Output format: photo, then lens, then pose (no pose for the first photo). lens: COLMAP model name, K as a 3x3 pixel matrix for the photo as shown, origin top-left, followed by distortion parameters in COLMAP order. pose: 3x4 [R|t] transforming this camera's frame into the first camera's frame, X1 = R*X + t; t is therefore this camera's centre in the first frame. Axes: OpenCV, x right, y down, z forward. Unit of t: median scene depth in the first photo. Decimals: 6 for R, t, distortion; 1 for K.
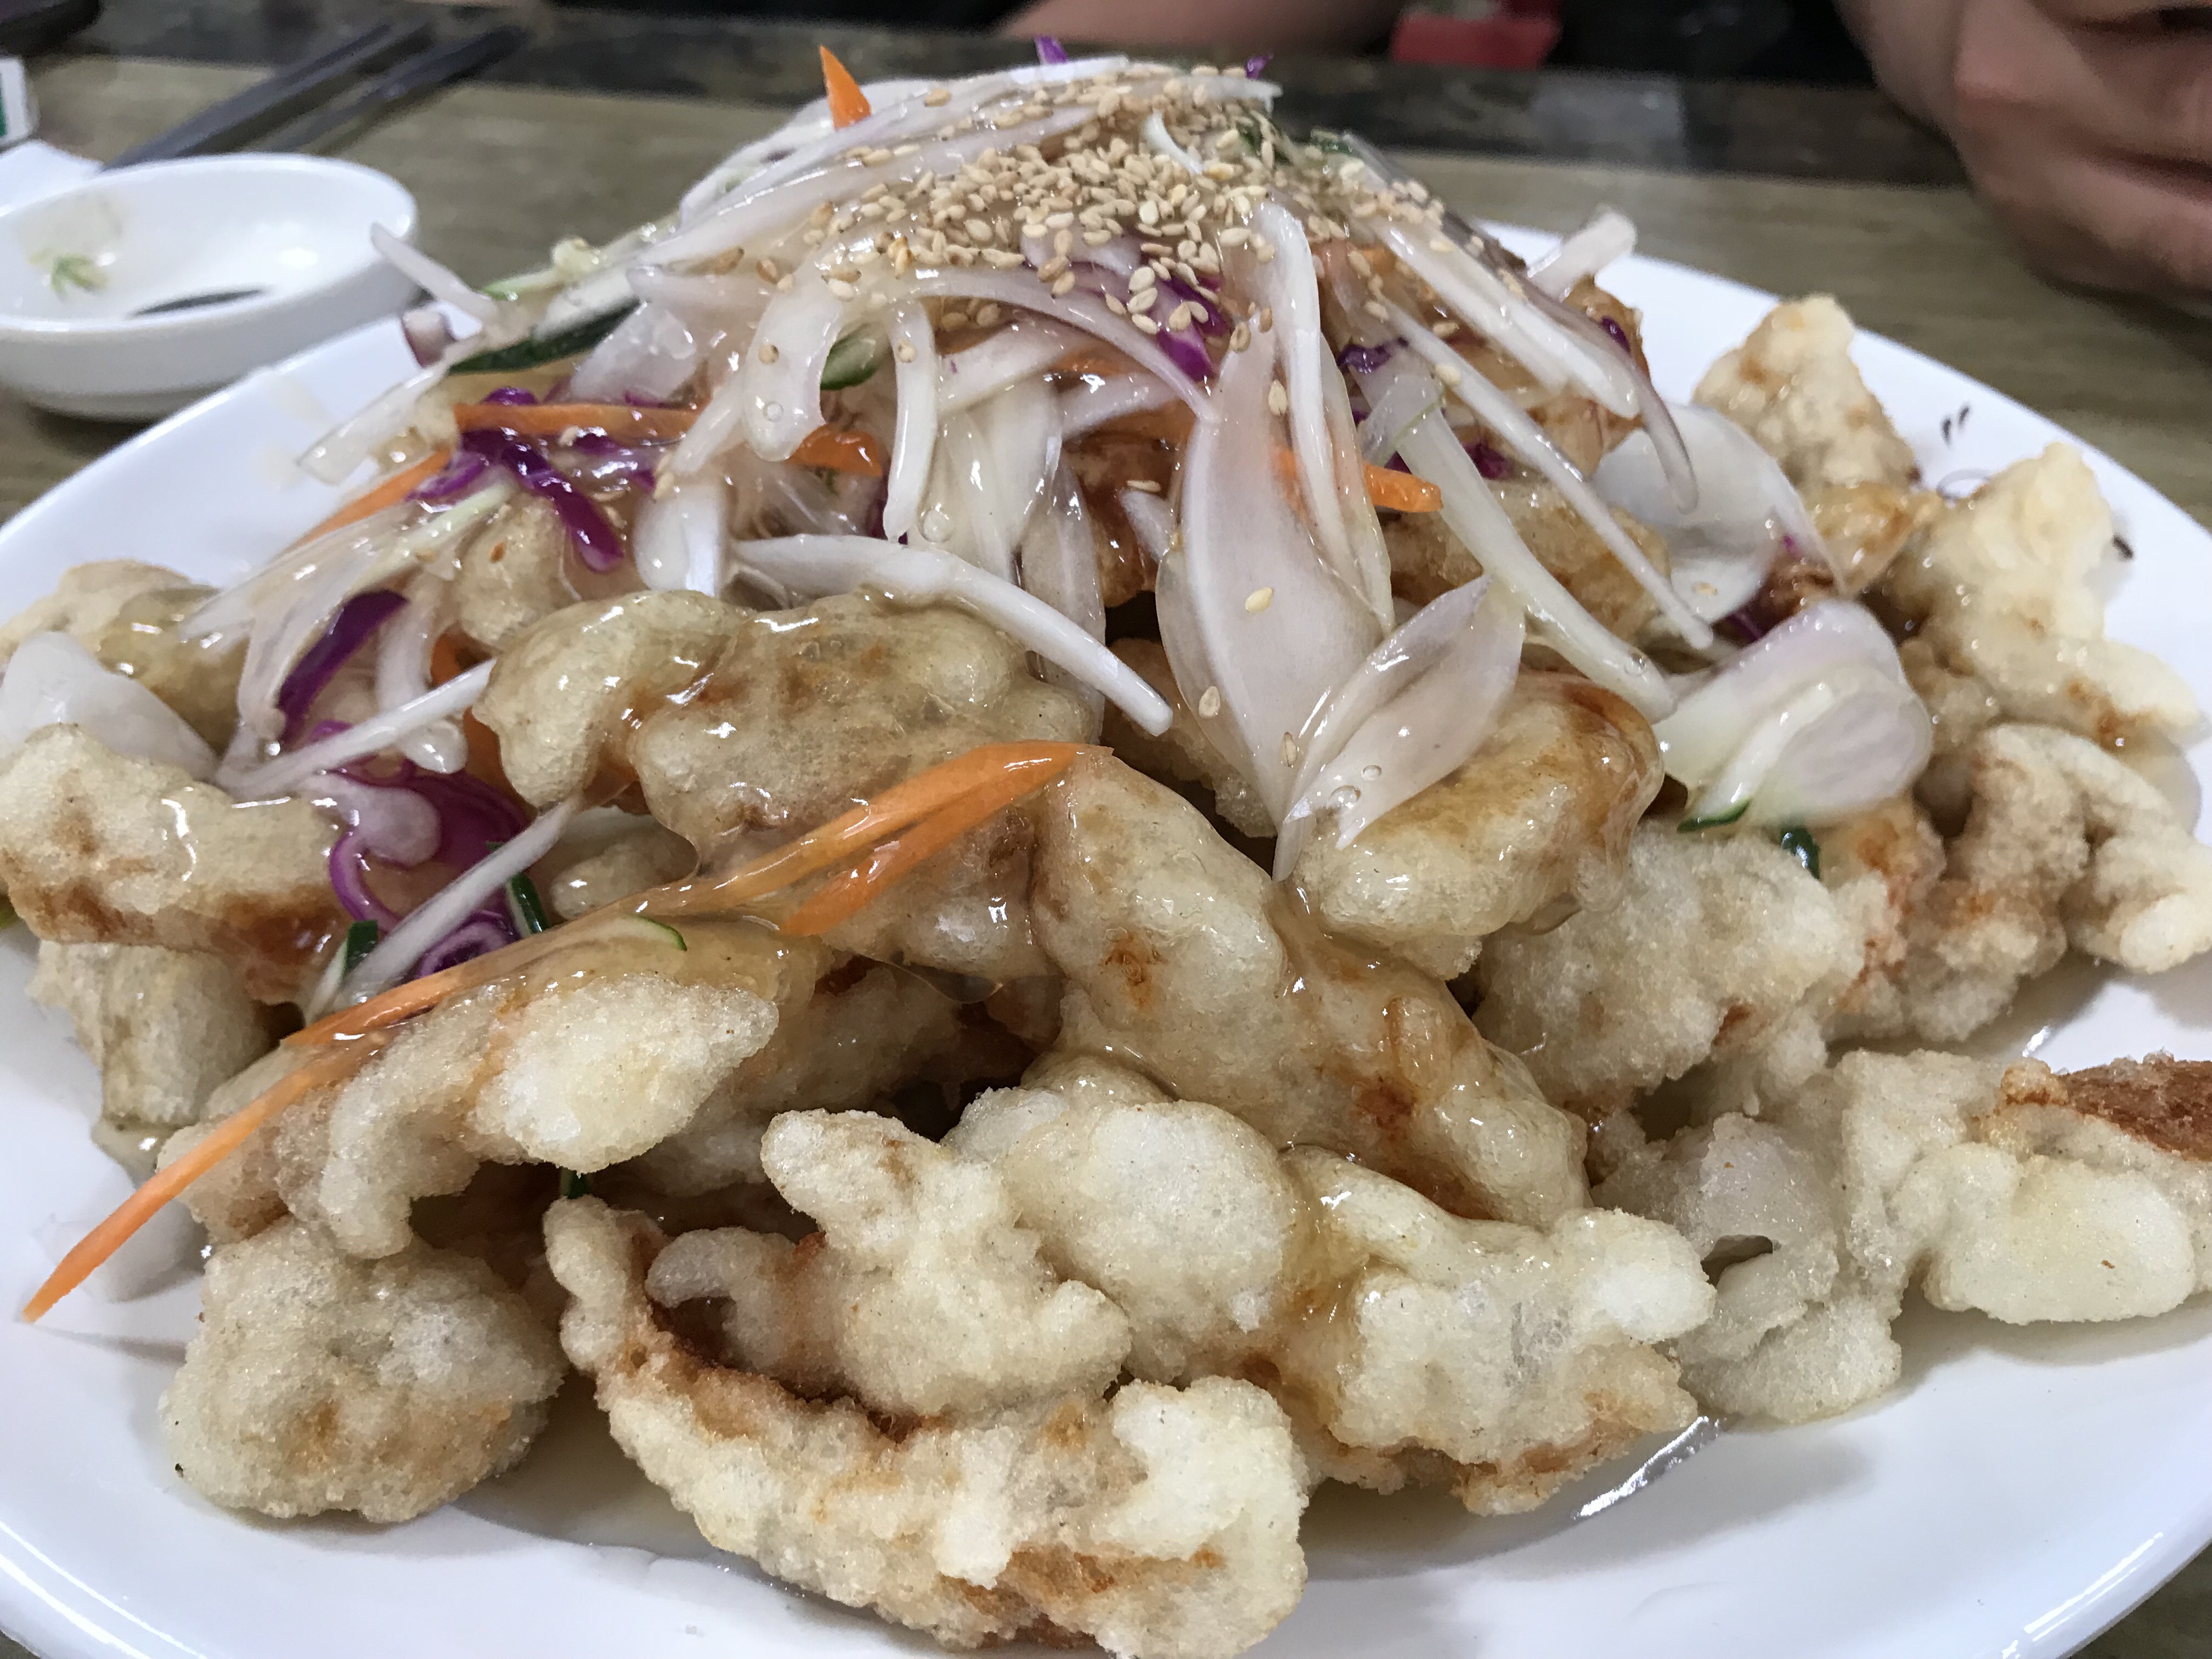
lens RADIAL K [[1875.8, 0, 1106.0], [0, 1875.8, 829.5], [0, 0, 1]] dist [0.009188, 0.000412]
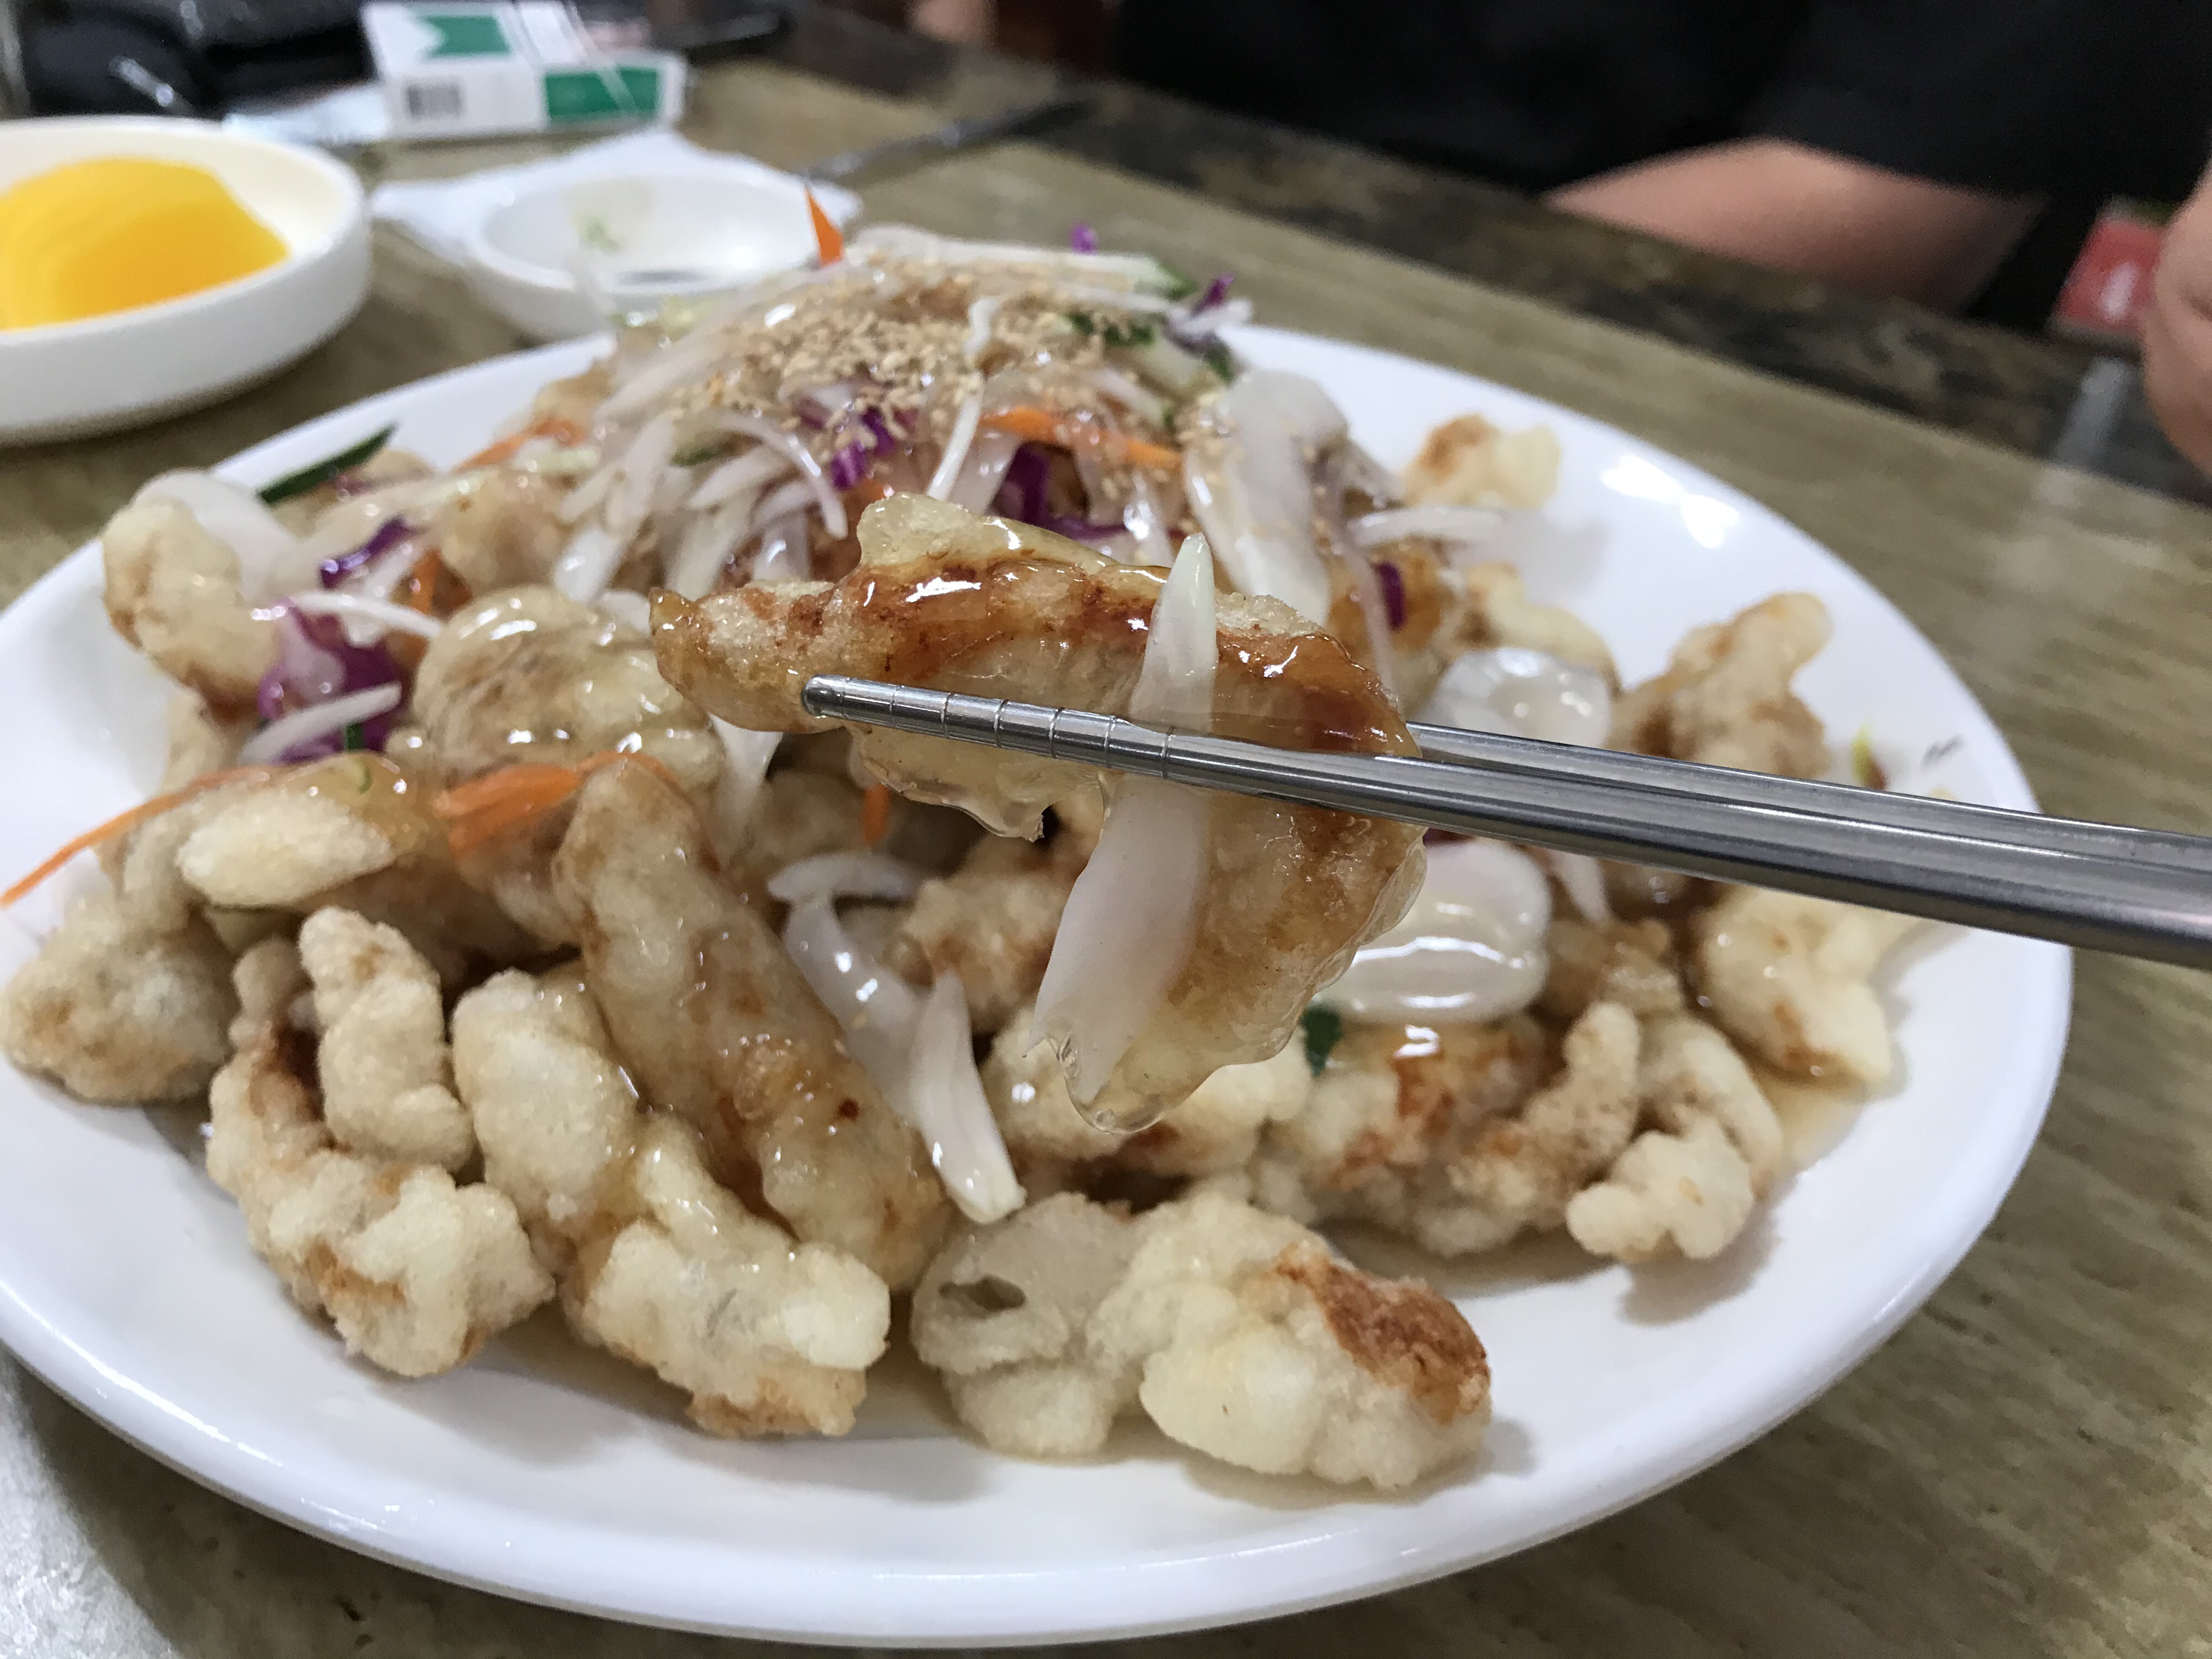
lens RADIAL K [[1875.8, 0, 1106.0], [0, 1875.8, 829.5], [0, 0, 1]] dist [0.009188, 0.000412]
pose [[0.895286, 0.304948, -0.324760, 0.711576], [-0.317106, 0.948251, 0.016217, -0.098684], [0.312899, 0.088464, 0.945657, -0.141220]]
